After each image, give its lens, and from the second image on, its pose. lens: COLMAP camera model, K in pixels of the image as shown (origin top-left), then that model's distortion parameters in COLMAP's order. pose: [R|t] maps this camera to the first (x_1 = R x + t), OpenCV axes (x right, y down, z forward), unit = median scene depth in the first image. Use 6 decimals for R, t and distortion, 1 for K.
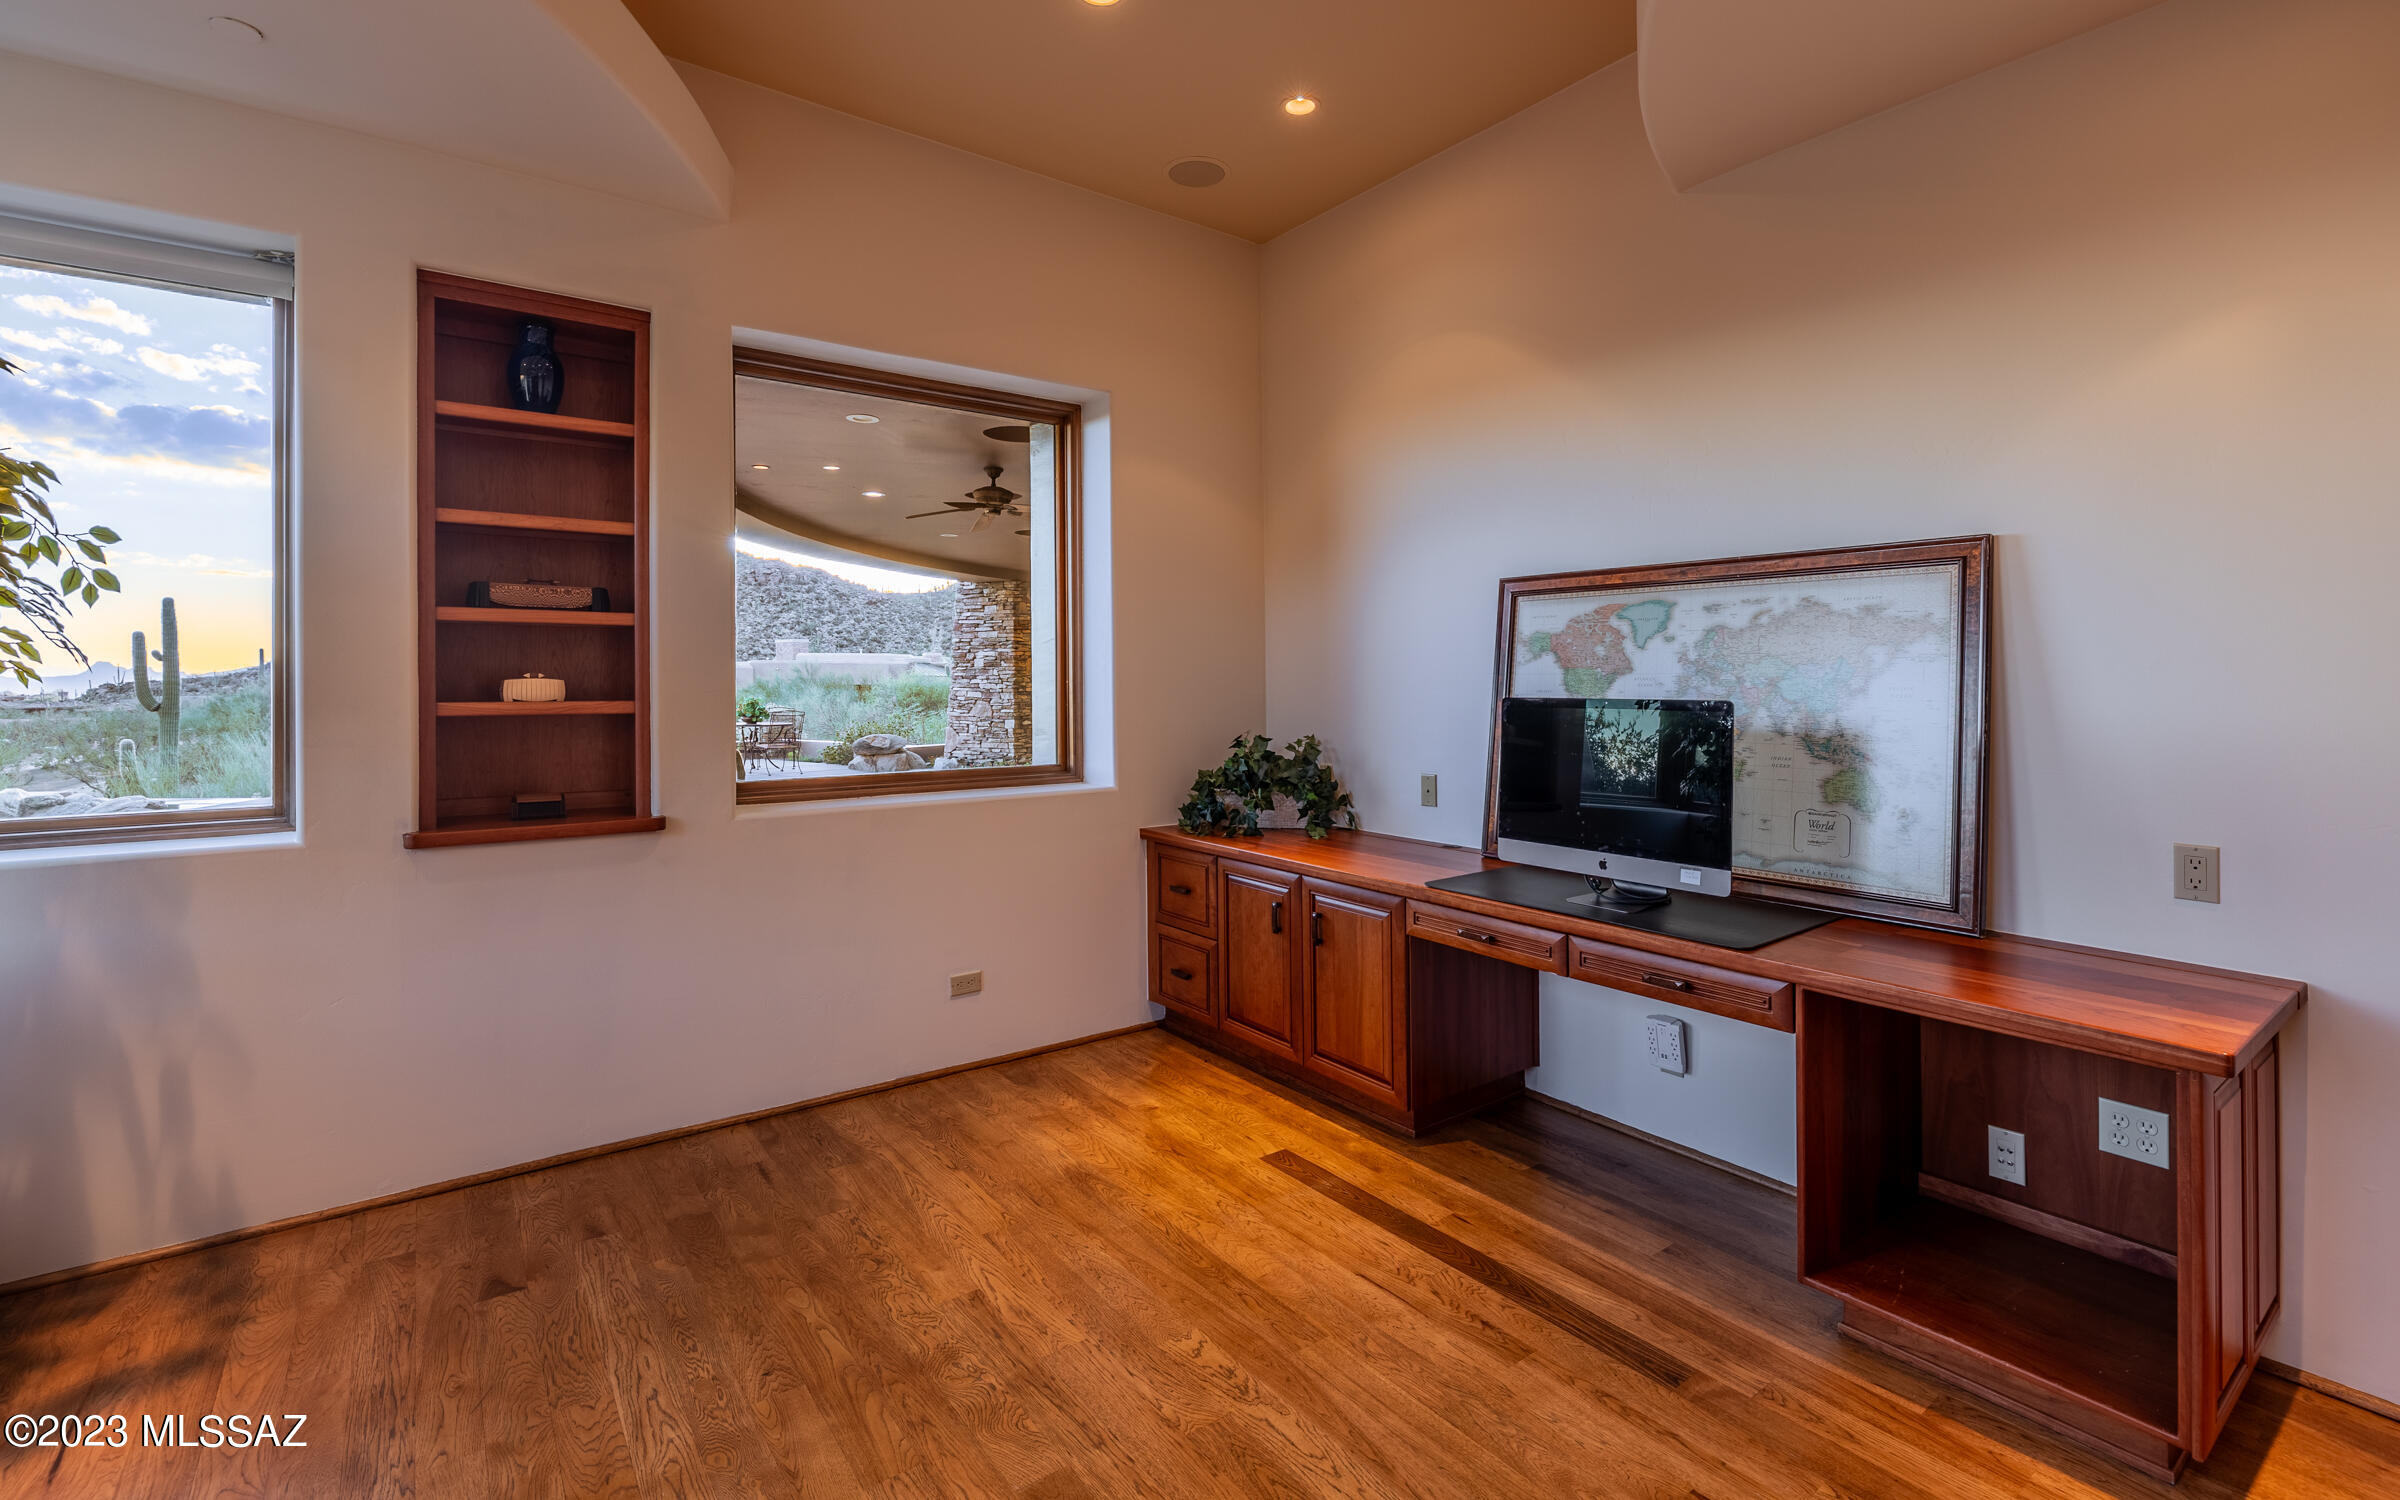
lens RADIAL K [[1066.6, 0, 1209.6], [0, 1066.6, 666.8], [0, 0, 1]] dist [-0.009537, 0.000963]
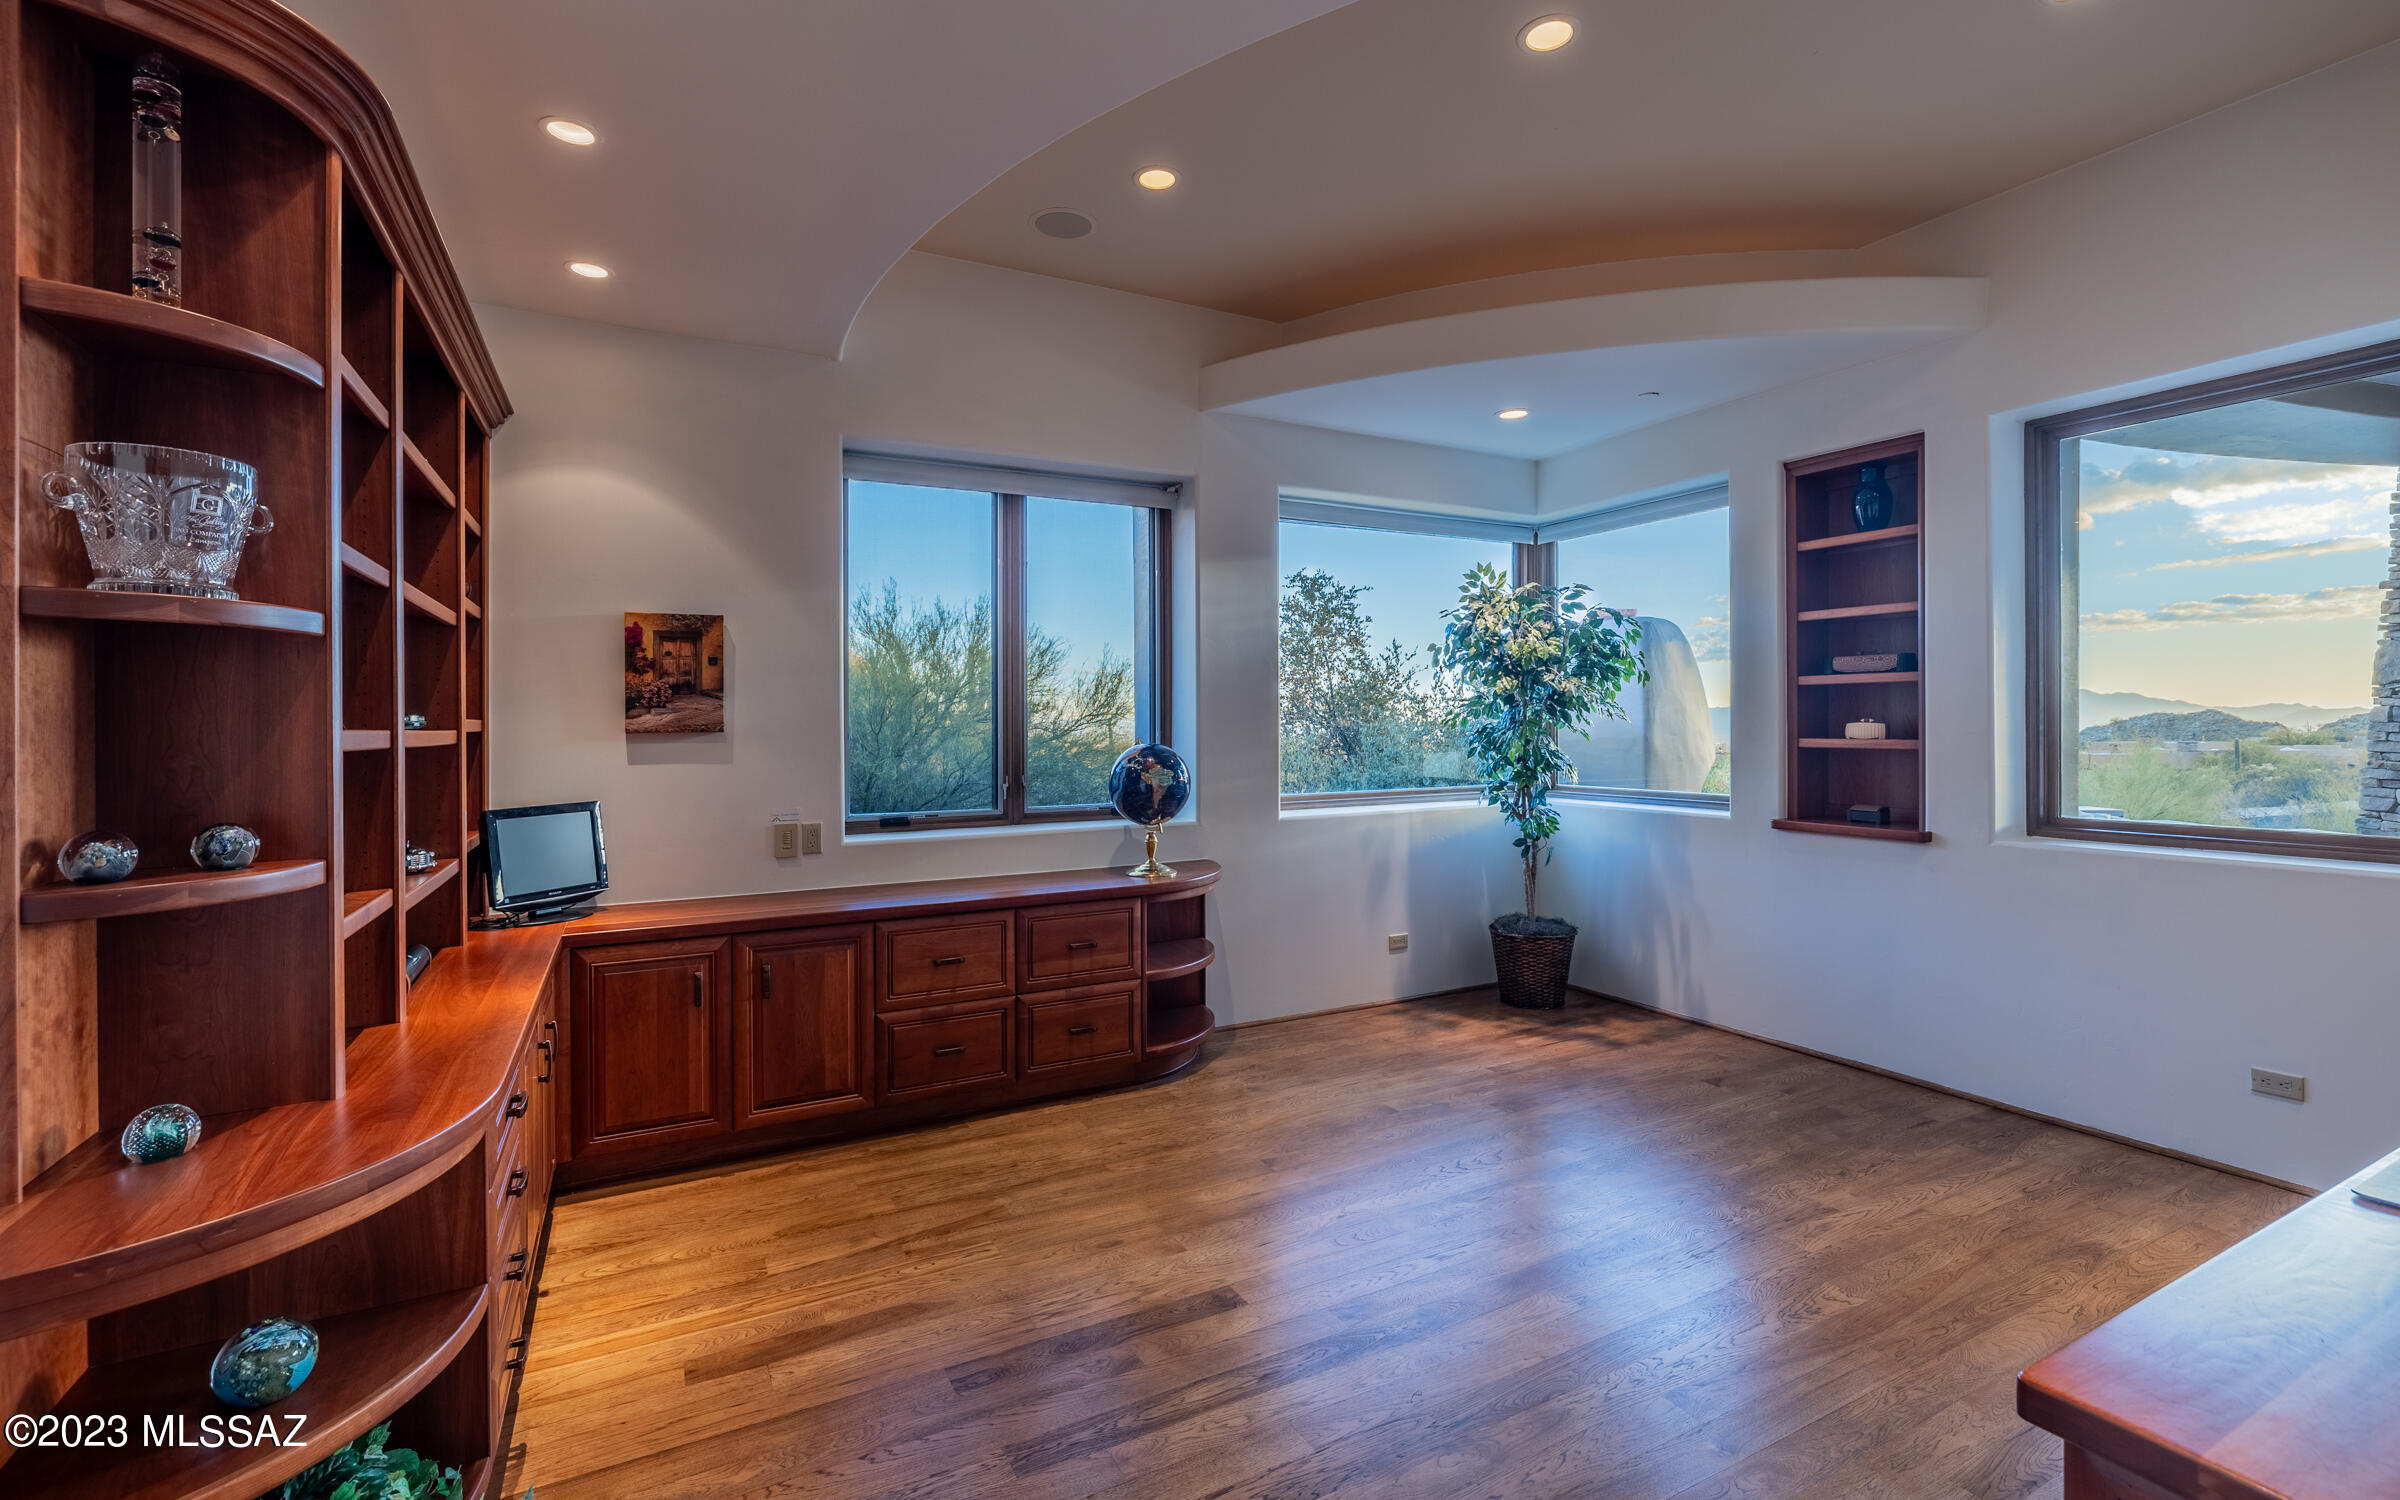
lens RADIAL K [[1066.6, 0, 1204.8], [0, 1066.6, 736.7], [0, 0, 1]] dist [-0.009537, 0.000963]
pose [[-0.156602, 0.011909, -0.987590, 0.944113], [0.012690, 0.999869, 0.010045, 0.004854], [0.987580, -0.010959, -0.156733, 0.387865]]
